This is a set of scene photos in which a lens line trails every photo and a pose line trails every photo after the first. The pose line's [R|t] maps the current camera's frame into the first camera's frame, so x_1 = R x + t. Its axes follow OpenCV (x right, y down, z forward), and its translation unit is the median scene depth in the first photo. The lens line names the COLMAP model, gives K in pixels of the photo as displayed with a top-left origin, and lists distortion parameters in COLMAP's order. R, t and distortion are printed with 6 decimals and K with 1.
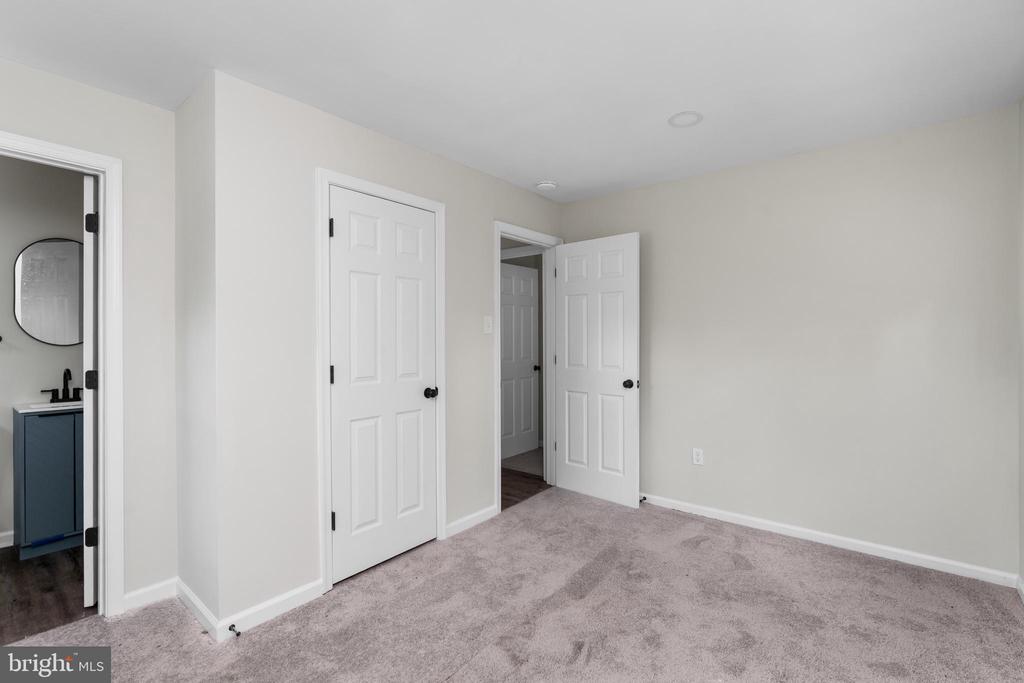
lens RADIAL K [[472.2, 0, 512.0], [0, 472.2, 339.6], [0, 0, 1]] dist [-0.008997, 0.004694]
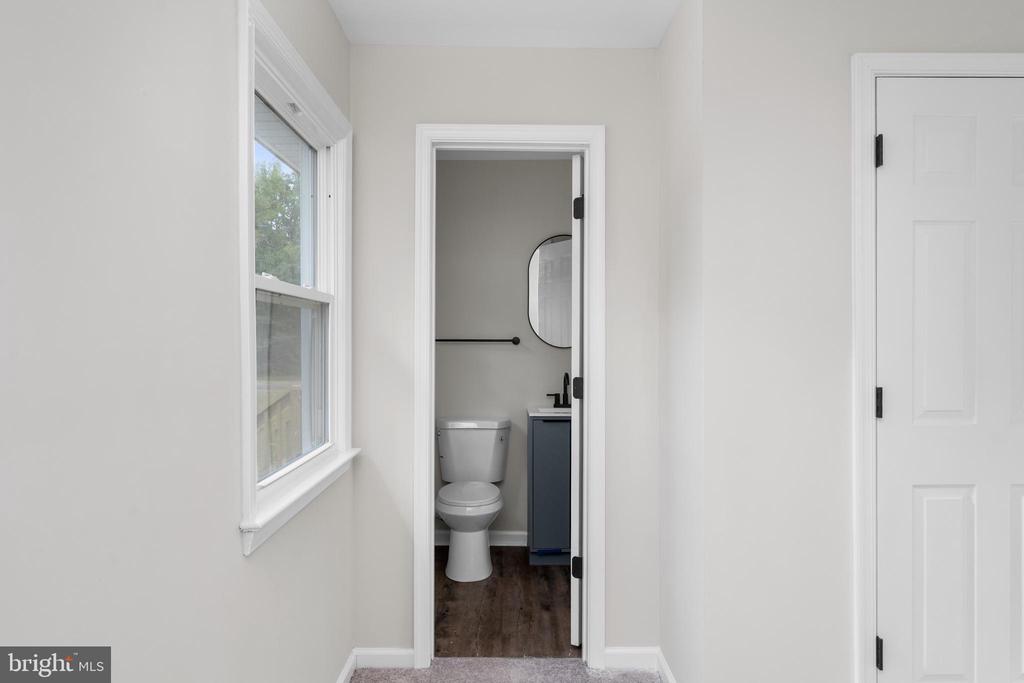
lens RADIAL K [[629.4, 0, 511.1], [0, 629.4, 342.6], [0, 0, 1]] dist [0.002670, -0.001523]
pose [[0.646685, 0.003196, -0.762750, -0.077643], [-0.004387, 0.999990, 0.000471, 0.001193], [0.762744, 0.003042, 0.646693, 0.141348]]
